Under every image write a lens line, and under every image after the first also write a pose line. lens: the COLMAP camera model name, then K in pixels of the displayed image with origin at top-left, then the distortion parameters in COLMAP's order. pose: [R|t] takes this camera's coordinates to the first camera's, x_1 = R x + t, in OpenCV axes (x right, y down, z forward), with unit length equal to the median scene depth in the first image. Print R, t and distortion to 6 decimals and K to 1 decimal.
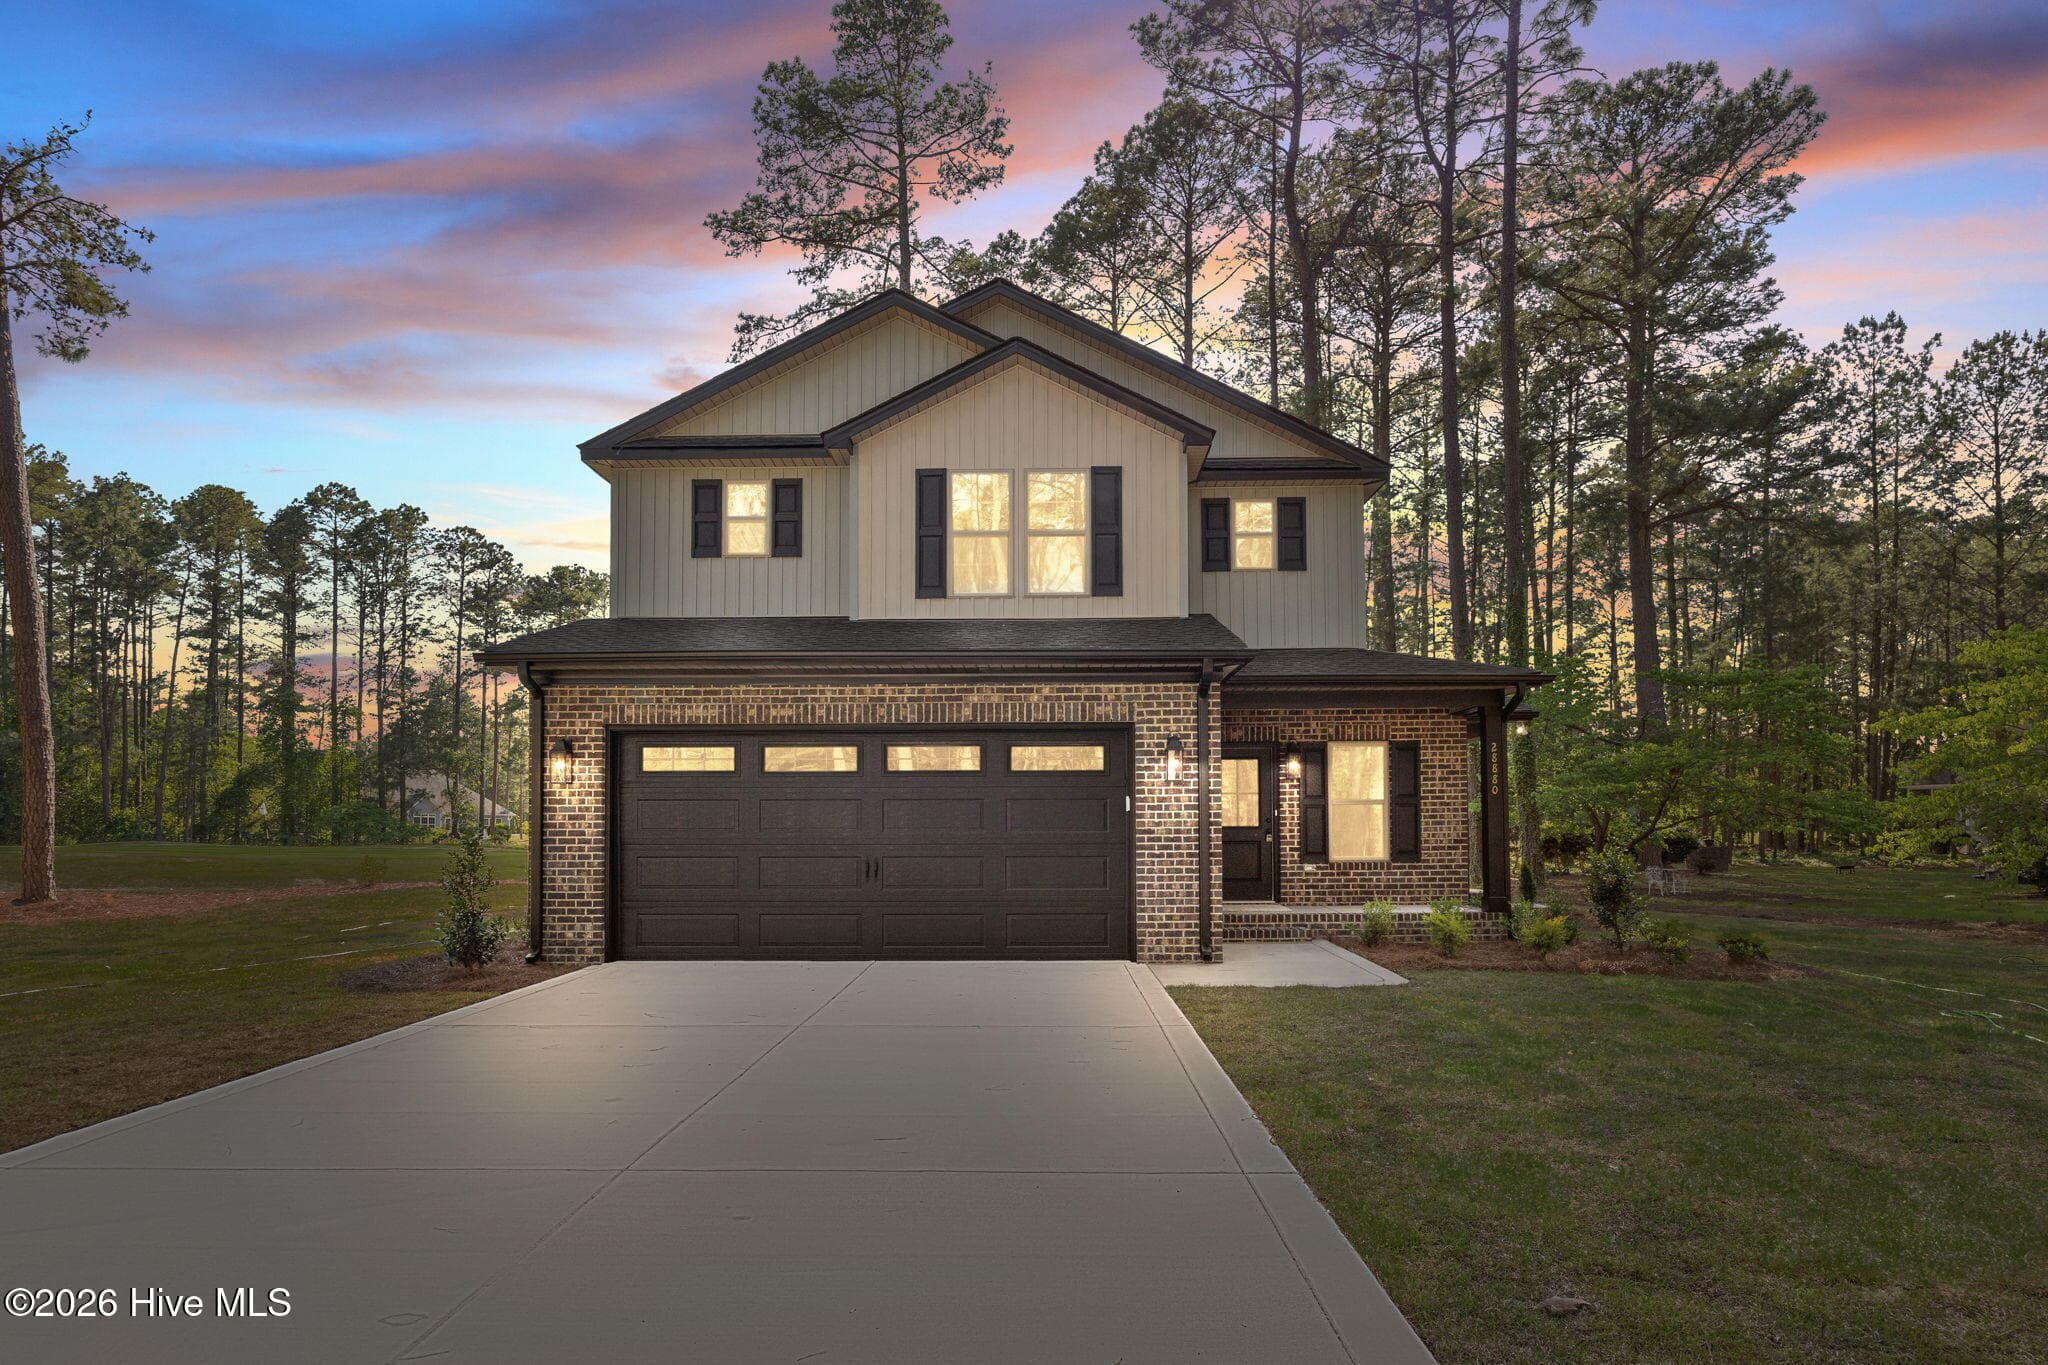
lens RADIAL K [[1041.7, 0, 1040.9], [0, 1041.7, 803.7], [0, 0, 1]] dist [-0.000485, -0.005117]
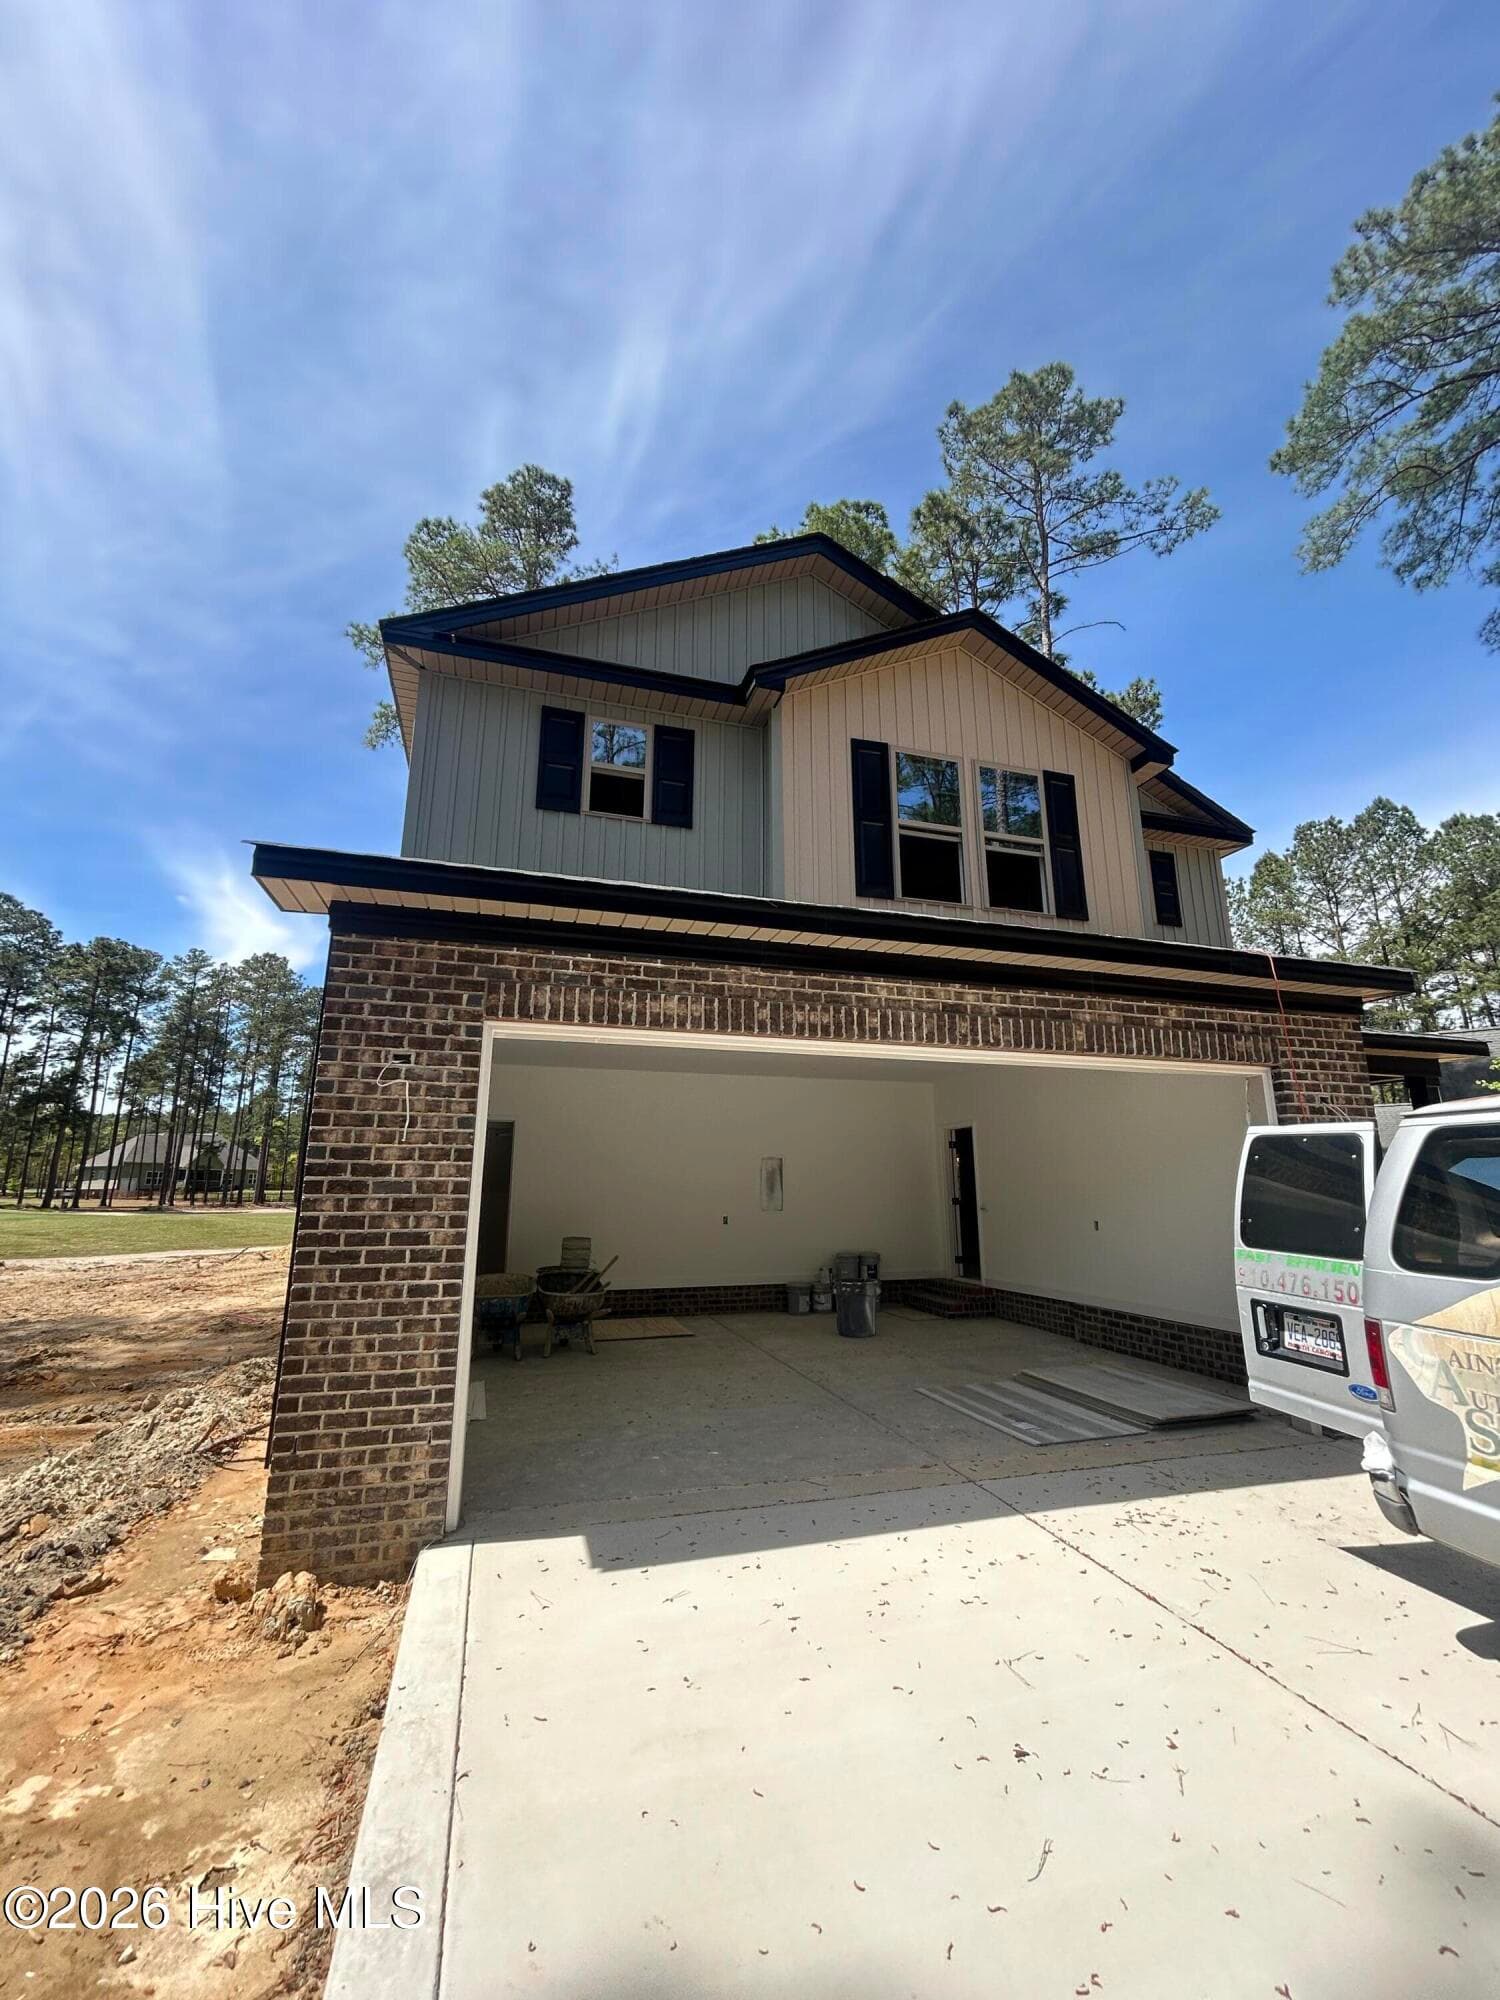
lens RADIAL K [[782.4, 0, 741.6], [0, 782.4, 1010.6], [0, 0, 1]] dist [-0.013025, 0.000023]
pose [[0.957302, 0.071122, 0.280205, -0.406748], [-0.013642, 0.979299, -0.201960, -0.003647], [-0.288768, 0.189514, 0.938455, 0.602253]]
